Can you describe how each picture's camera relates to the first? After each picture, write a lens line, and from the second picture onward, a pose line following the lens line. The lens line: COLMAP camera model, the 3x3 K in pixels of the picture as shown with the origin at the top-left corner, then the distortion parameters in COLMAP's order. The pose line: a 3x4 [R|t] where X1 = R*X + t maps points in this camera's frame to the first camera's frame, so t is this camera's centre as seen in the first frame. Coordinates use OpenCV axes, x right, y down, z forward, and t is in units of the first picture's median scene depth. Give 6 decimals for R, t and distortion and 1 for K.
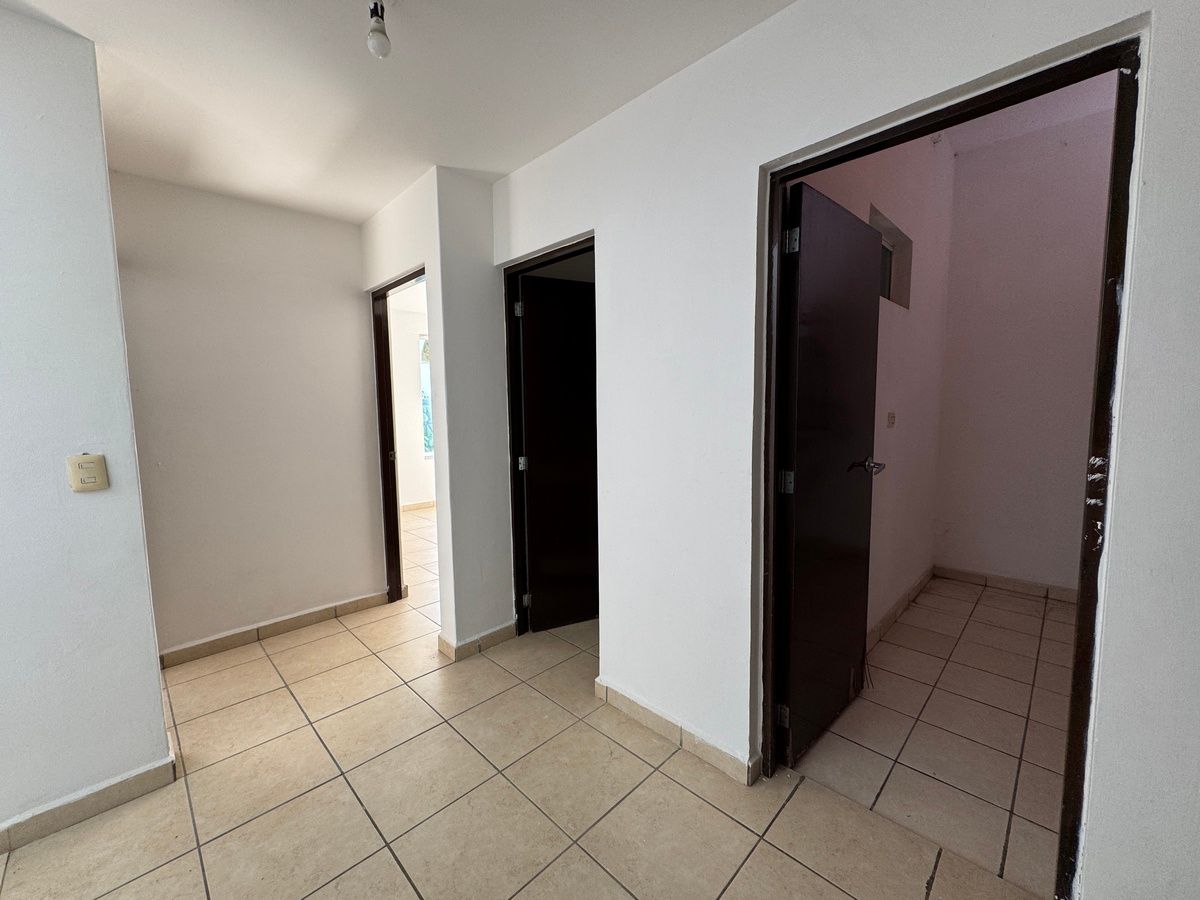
lens RADIAL K [[480.6, 0, 603.7], [0, 480.6, 451.5], [0, 0, 1]] dist [0.001289, -0.000435]
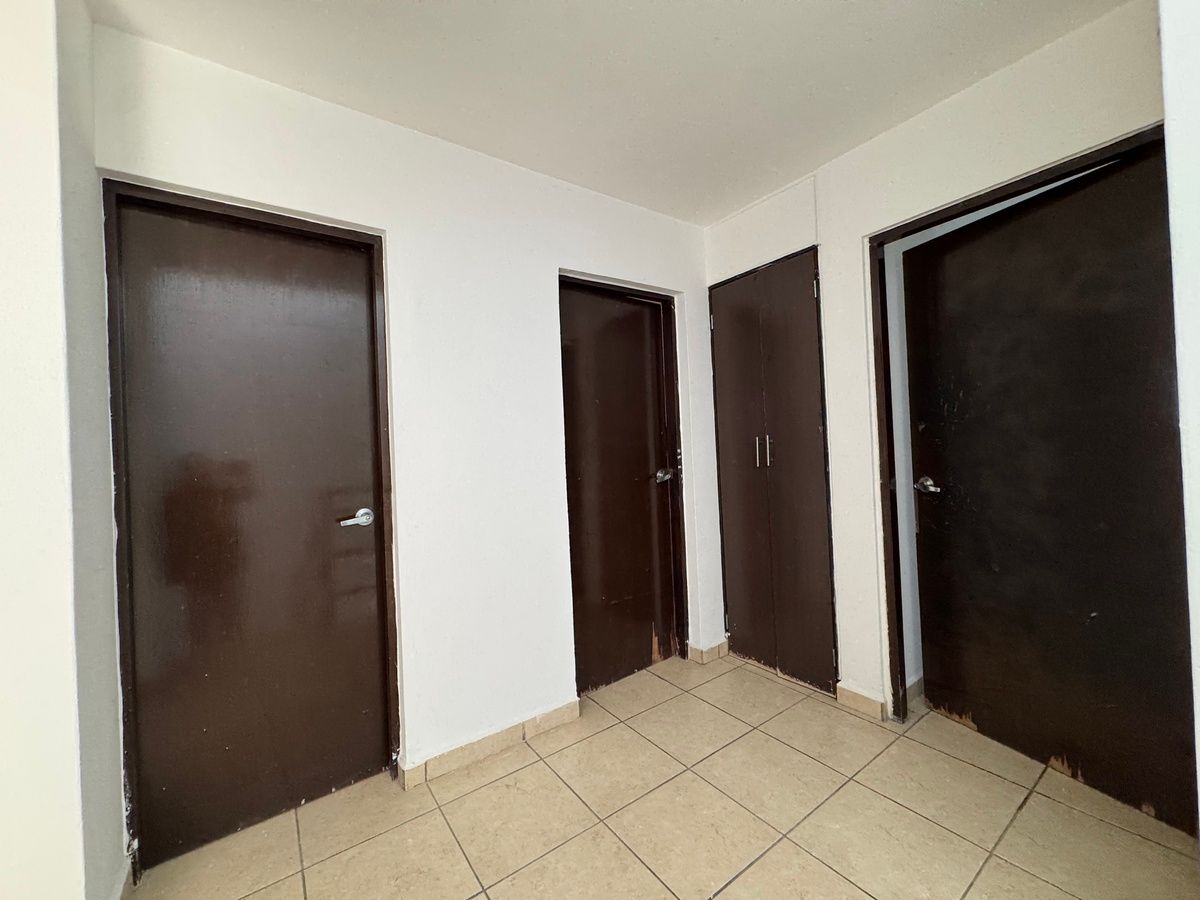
lens RADIAL K [[480.6, 0, 600.4], [0, 480.6, 445.2], [0, 0, 1]] dist [0.001289, -0.000435]
pose [[0.177748, 0.005915, 0.984058, -0.917807], [0.130670, 0.990985, -0.029560, 0.005738], [-0.975362, 0.133841, 0.175373, 0.570529]]
